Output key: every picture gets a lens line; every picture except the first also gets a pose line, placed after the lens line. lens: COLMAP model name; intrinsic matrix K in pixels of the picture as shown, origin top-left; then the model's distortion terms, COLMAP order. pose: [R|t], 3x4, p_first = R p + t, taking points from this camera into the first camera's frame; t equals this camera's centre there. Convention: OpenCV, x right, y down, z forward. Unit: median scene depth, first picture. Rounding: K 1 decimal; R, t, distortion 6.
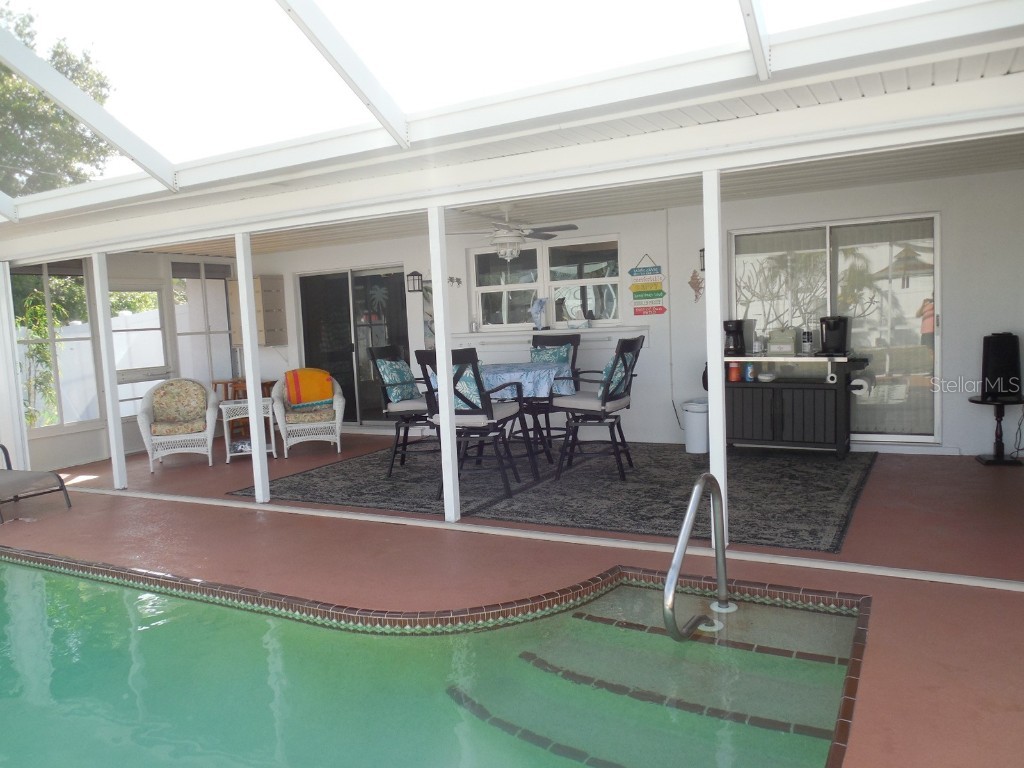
lens RADIAL K [[768.8, 0, 509.9], [0, 768.8, 386.0], [0, 0, 1]] dist [0.002831, 0.001738]
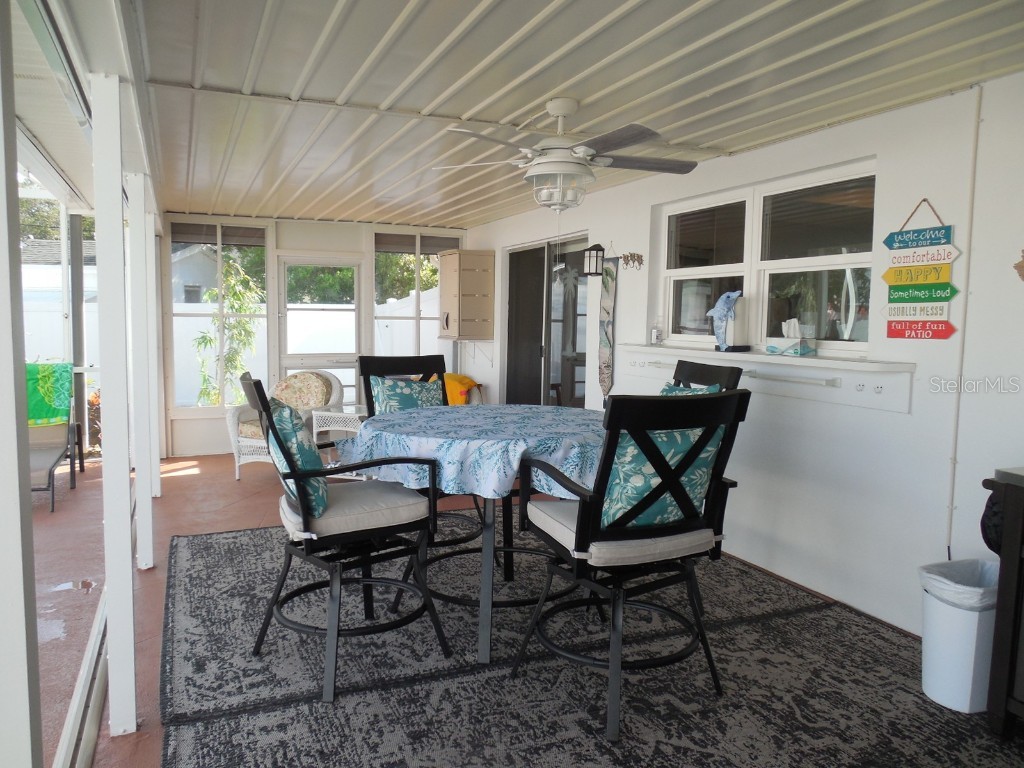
lens RADIAL K [[768.8, 0, 513.6], [0, 768.8, 383.0], [0, 0, 1]] dist [0.002831, 0.001738]
pose [[0.790680, 0.114317, -0.601462, 0.264619], [-0.110280, 0.992937, 0.043749, -0.061607], [0.602216, 0.031737, 0.797702, 0.514353]]
